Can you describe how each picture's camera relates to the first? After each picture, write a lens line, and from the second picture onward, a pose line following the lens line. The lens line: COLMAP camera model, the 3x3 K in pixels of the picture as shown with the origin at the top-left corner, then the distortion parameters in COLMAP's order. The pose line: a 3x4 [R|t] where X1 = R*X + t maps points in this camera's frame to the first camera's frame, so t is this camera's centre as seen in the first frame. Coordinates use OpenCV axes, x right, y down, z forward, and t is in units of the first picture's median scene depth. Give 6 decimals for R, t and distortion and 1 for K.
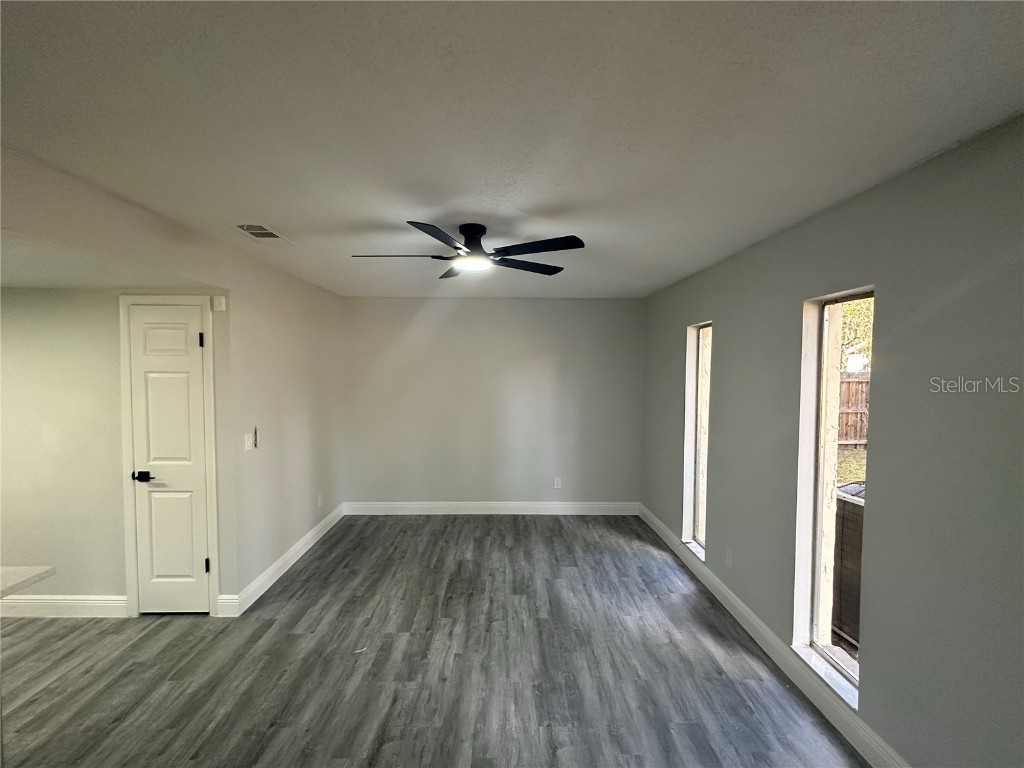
lens RADIAL K [[447.9, 0, 511.9], [0, 447.9, 385.0], [0, 0, 1]] dist [-0.000463, 0.000063]
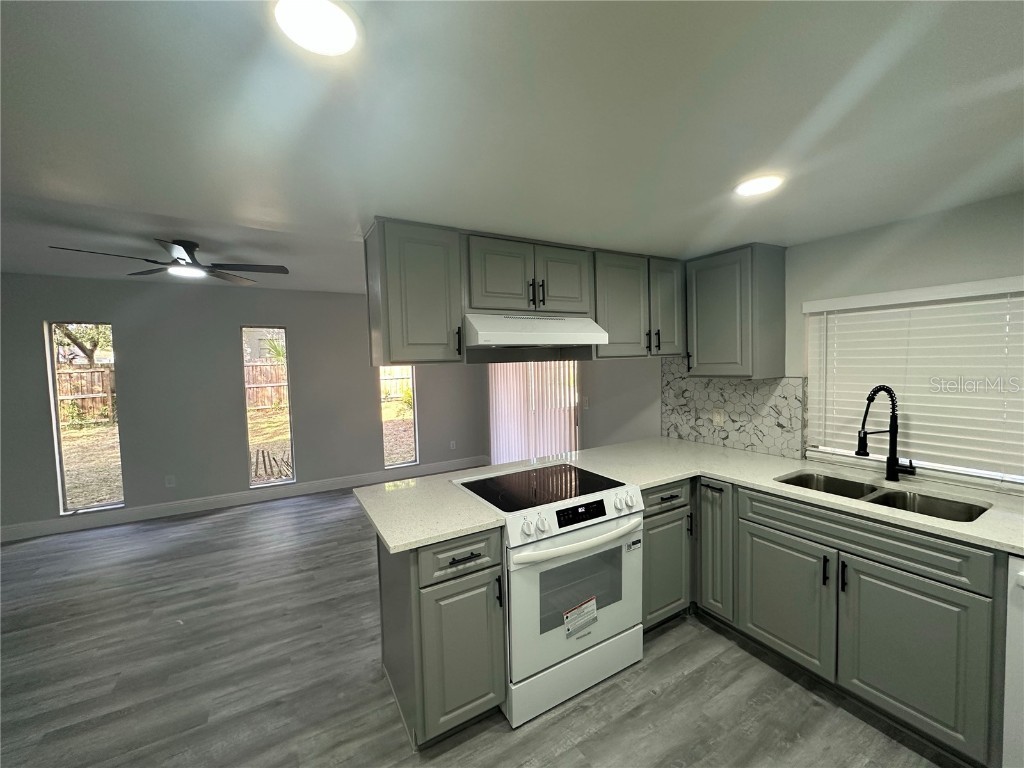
lens RADIAL K [[410.0, 0, 513.4], [0, 410.0, 382.4], [0, 0, 1]] dist [-0.004066, 0.000054]
pose [[-0.479305, -0.035801, 0.876918, -1.455373], [0.058904, 0.995602, 0.072842, 0.029972], [-0.875670, 0.086568, -0.475088, 0.718272]]
